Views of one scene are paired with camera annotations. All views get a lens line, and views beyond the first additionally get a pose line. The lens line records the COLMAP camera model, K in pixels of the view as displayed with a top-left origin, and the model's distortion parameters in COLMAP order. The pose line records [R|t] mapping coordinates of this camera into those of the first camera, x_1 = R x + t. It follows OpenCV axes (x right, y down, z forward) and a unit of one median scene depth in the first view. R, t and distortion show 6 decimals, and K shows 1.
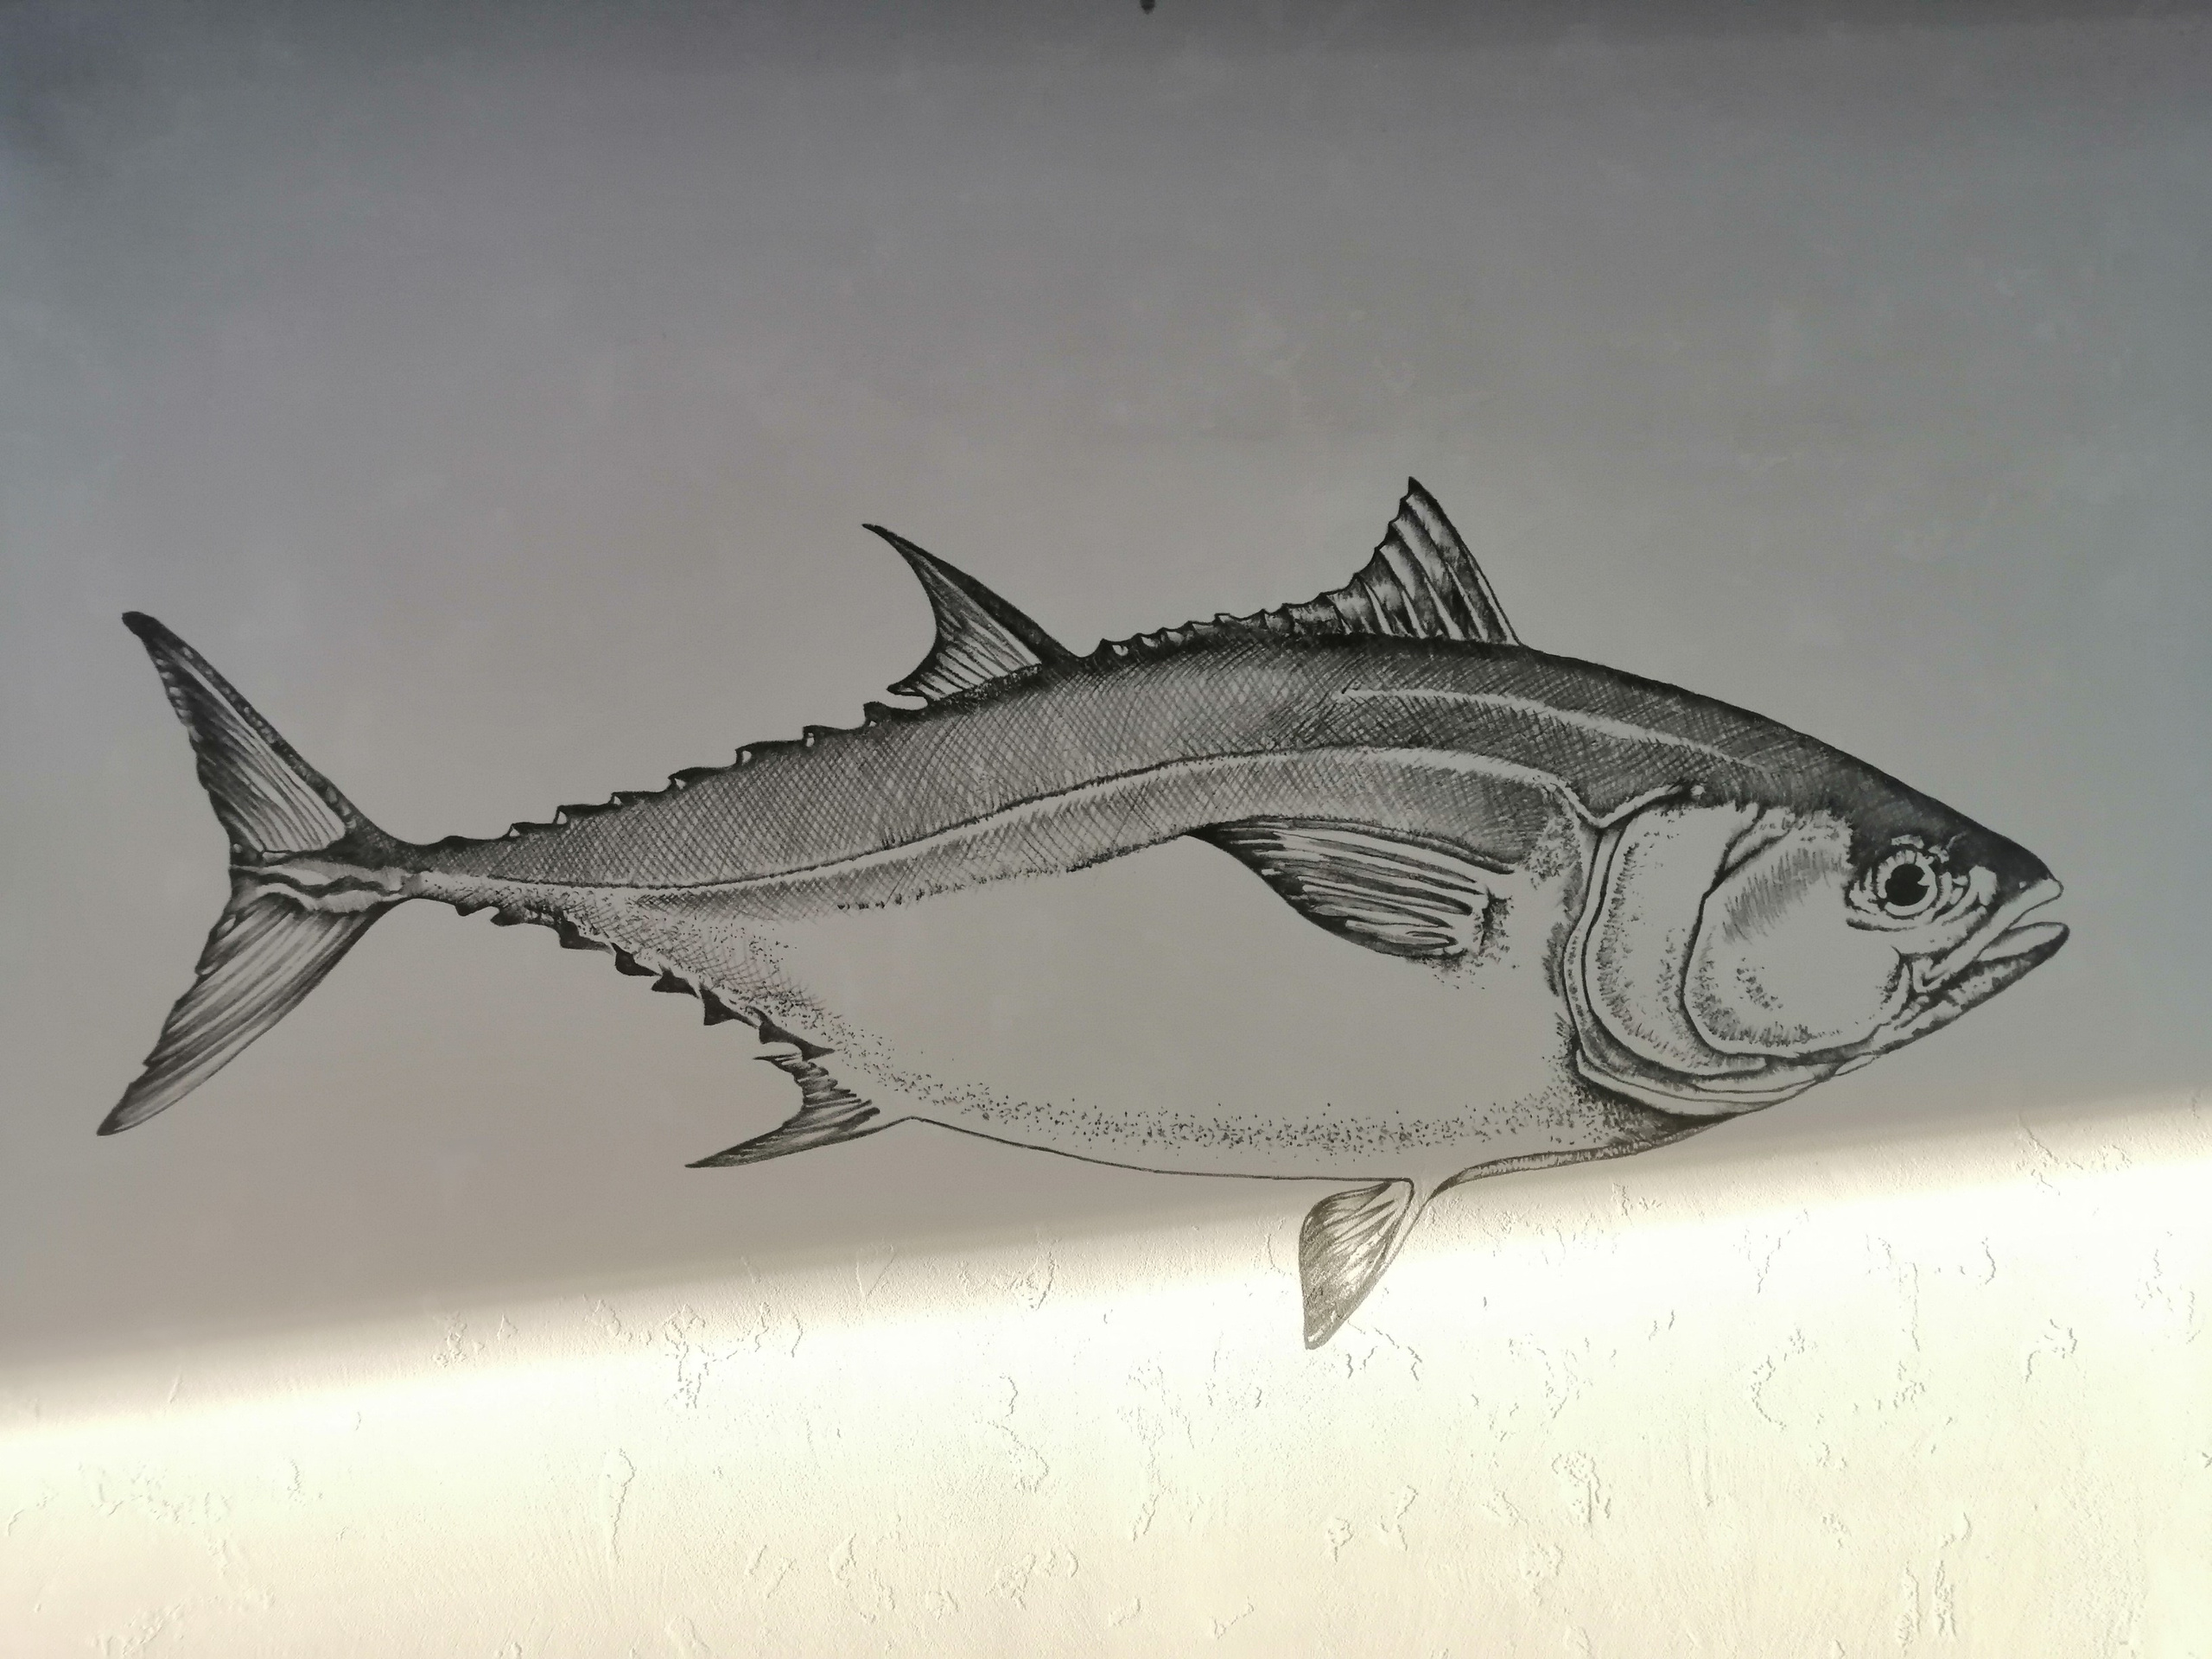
lens RADIAL K [[1685.8, 0, 1079.6], [0, 1685.8, 661.4], [0, 0, 1]] dist [0.012901, -0.032461]
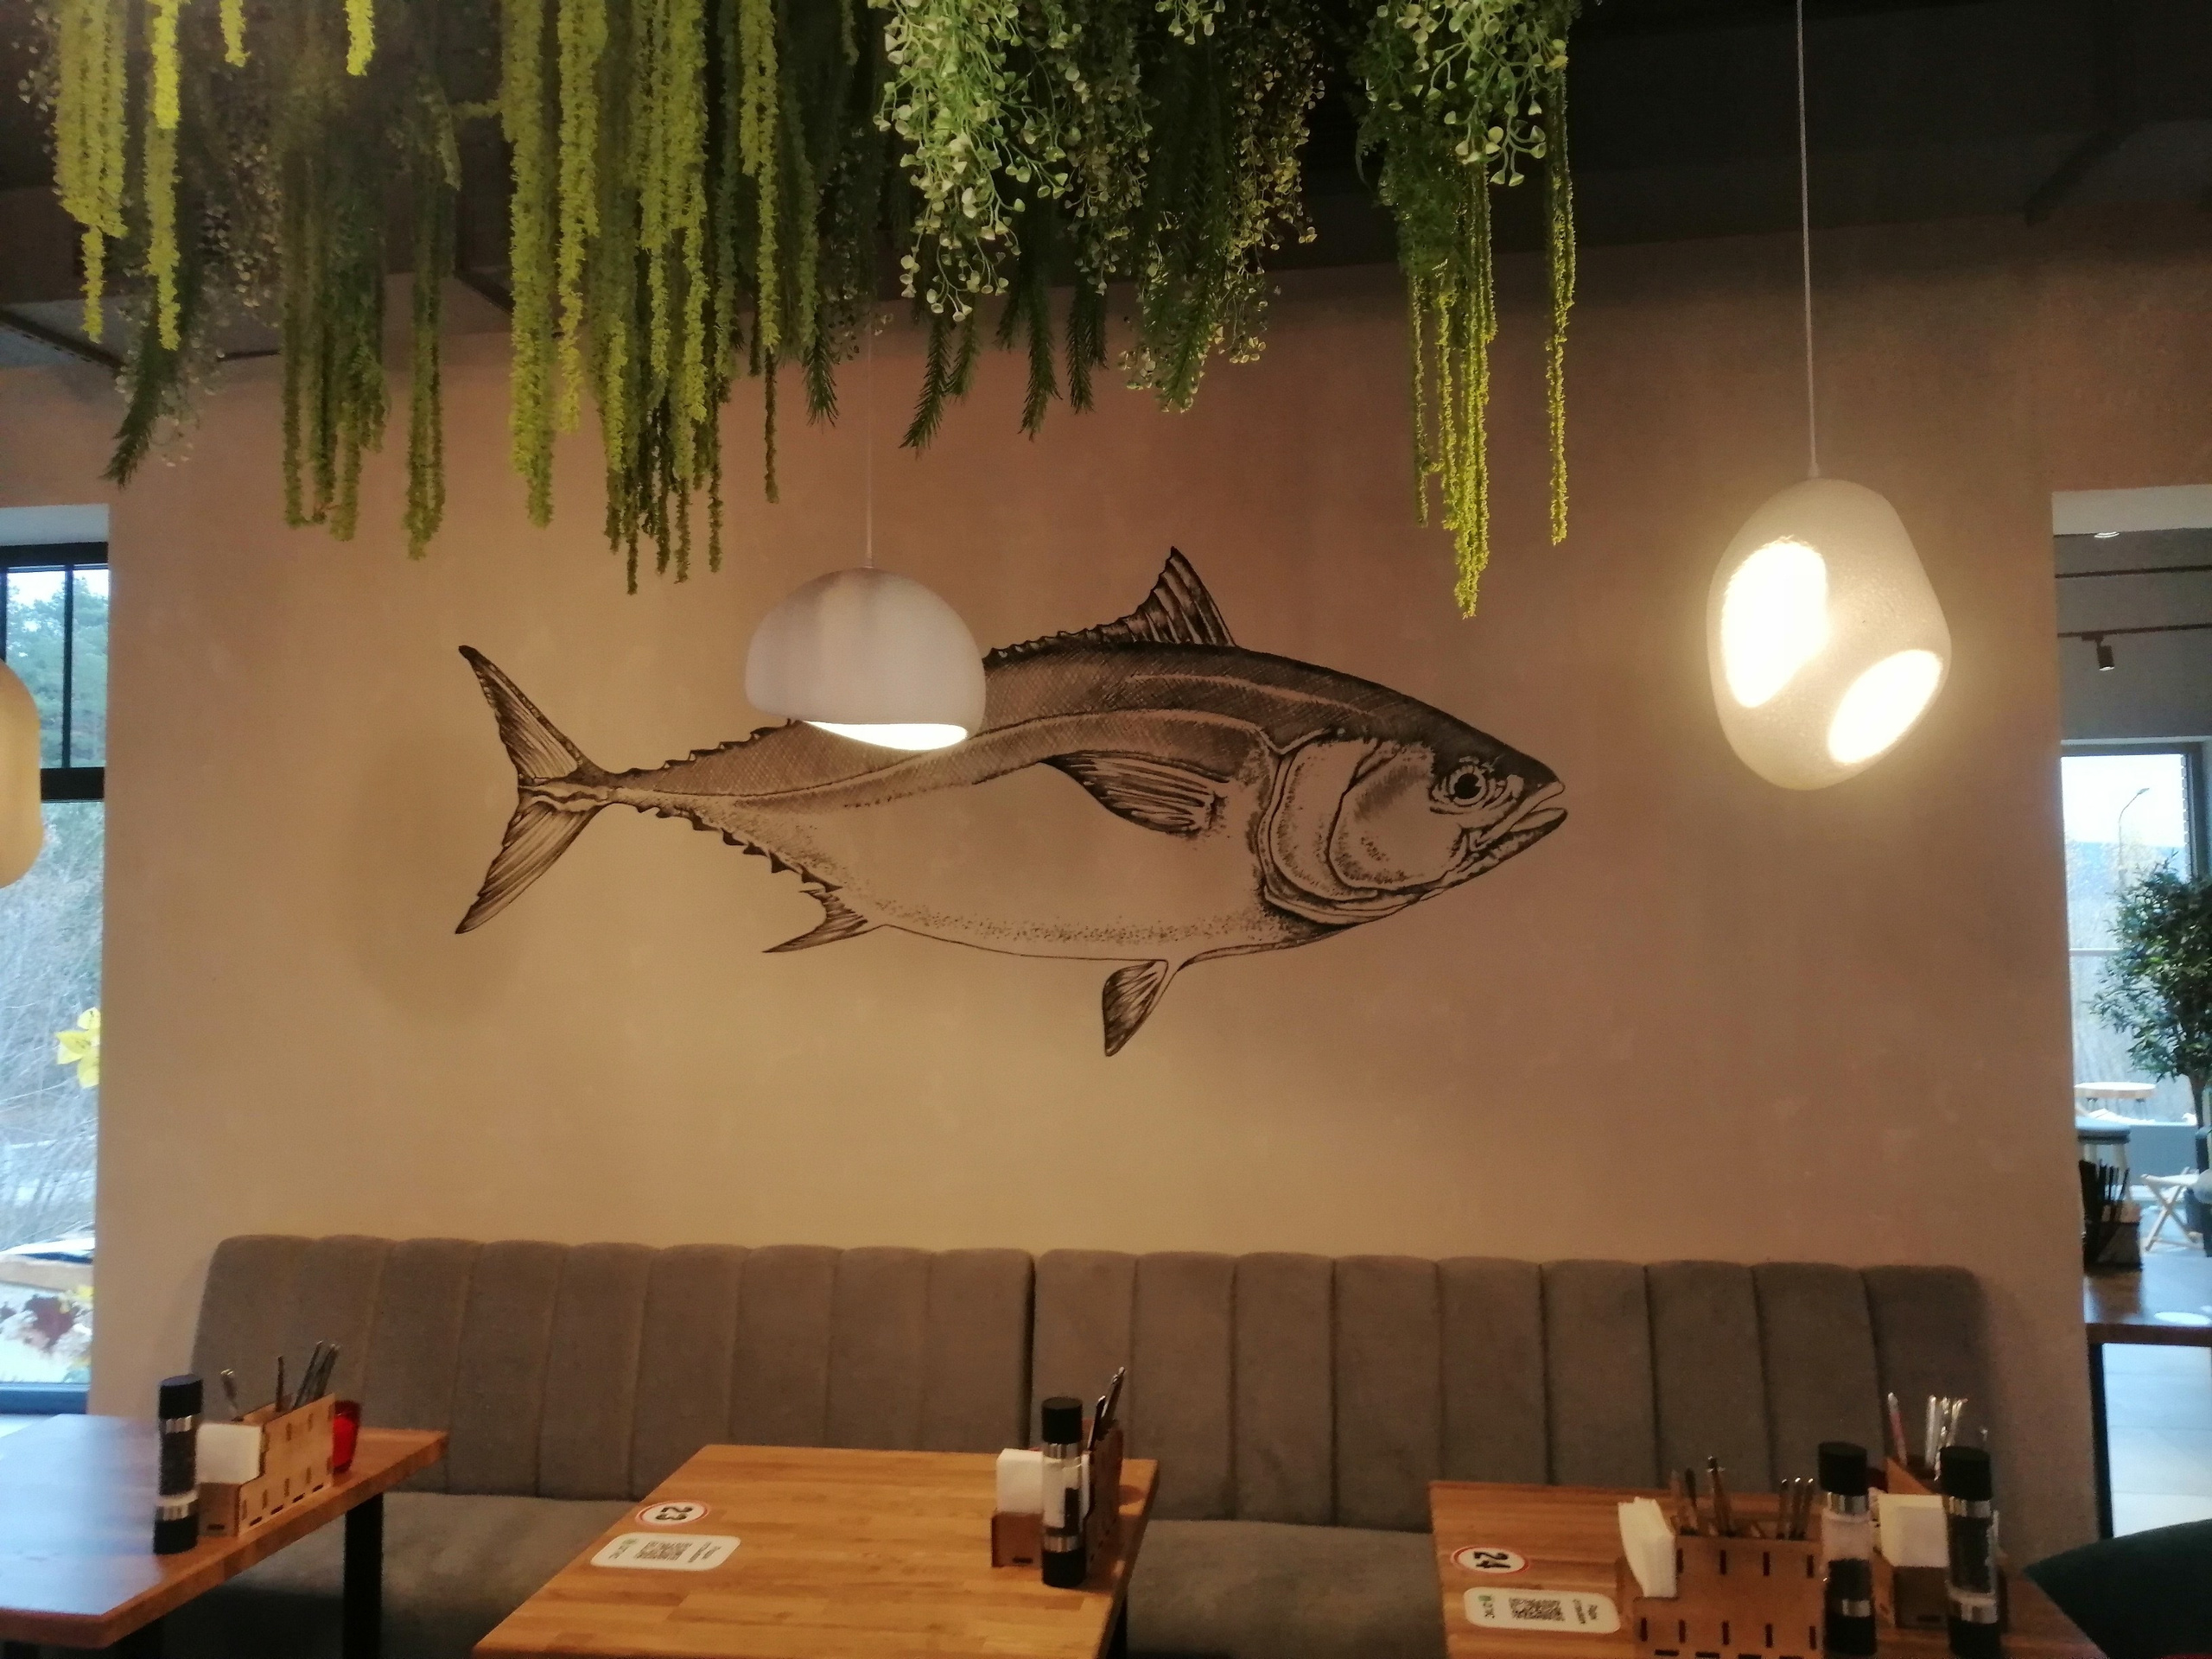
lens RADIAL K [[1685.8, 0, 1105.7], [0, 1685.8, 827.7], [0, 0, 1]] dist [0.012901, -0.032461]
pose [[0.988812, -0.013918, 0.148514, -0.122652], [-0.008982, 0.988276, 0.152415, -0.090248], [-0.148894, -0.152044, 0.977094, -0.672540]]
